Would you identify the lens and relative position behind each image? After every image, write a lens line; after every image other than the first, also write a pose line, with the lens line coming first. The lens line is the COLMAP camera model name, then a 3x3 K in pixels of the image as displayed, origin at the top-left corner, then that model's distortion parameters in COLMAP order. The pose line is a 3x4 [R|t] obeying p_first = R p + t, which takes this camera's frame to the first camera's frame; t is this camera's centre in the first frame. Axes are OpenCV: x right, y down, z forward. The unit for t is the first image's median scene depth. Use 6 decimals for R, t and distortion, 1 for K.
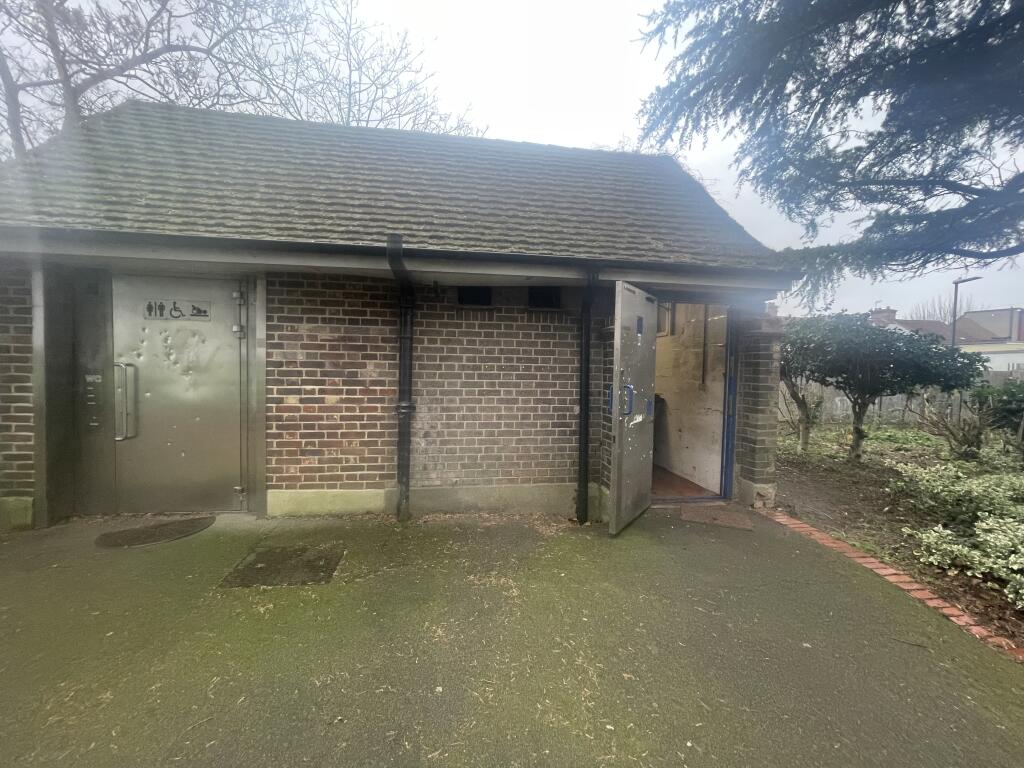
lens RADIAL K [[412.4, 0, 512.0], [0, 412.4, 384.0], [0, 0, 1]] dist [-0.003616, -0.000349]
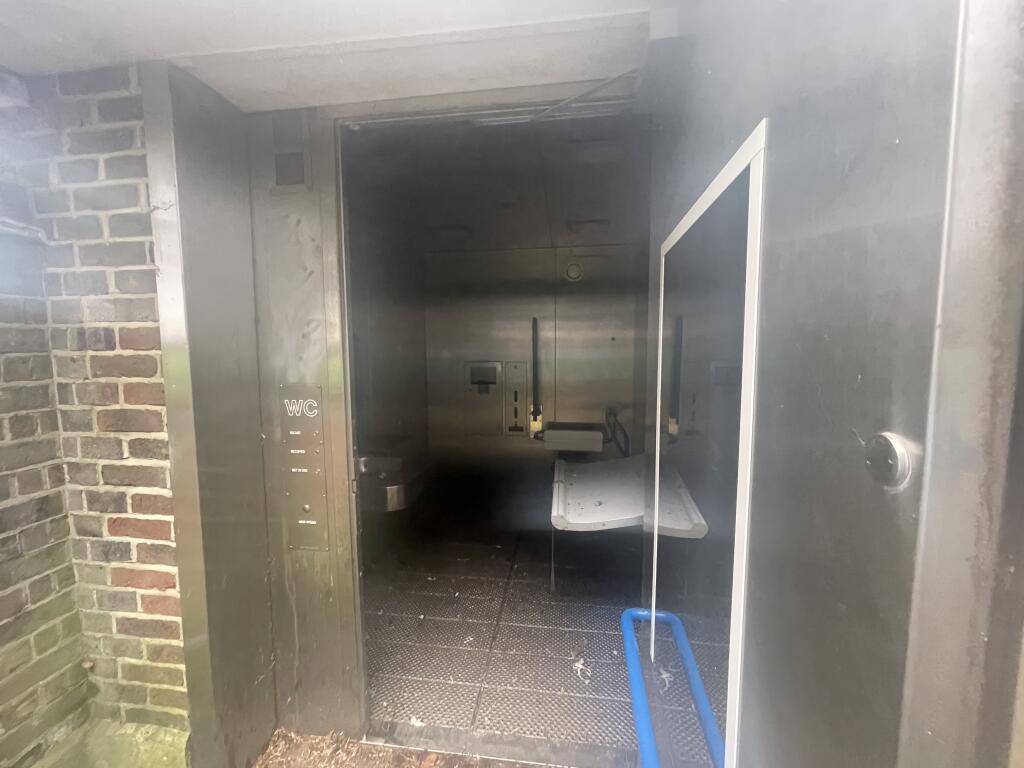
lens RADIAL K [[412.4, 0, 512.0], [0, 412.4, 384.0], [0, 0, 1]] dist [-0.003616, -0.000349]
pose [[0.963068, -0.007750, -0.269145, -0.694787], [0.020505, 0.998794, 0.044614, -0.047021], [0.268475, -0.048485, 0.962066, 0.654649]]
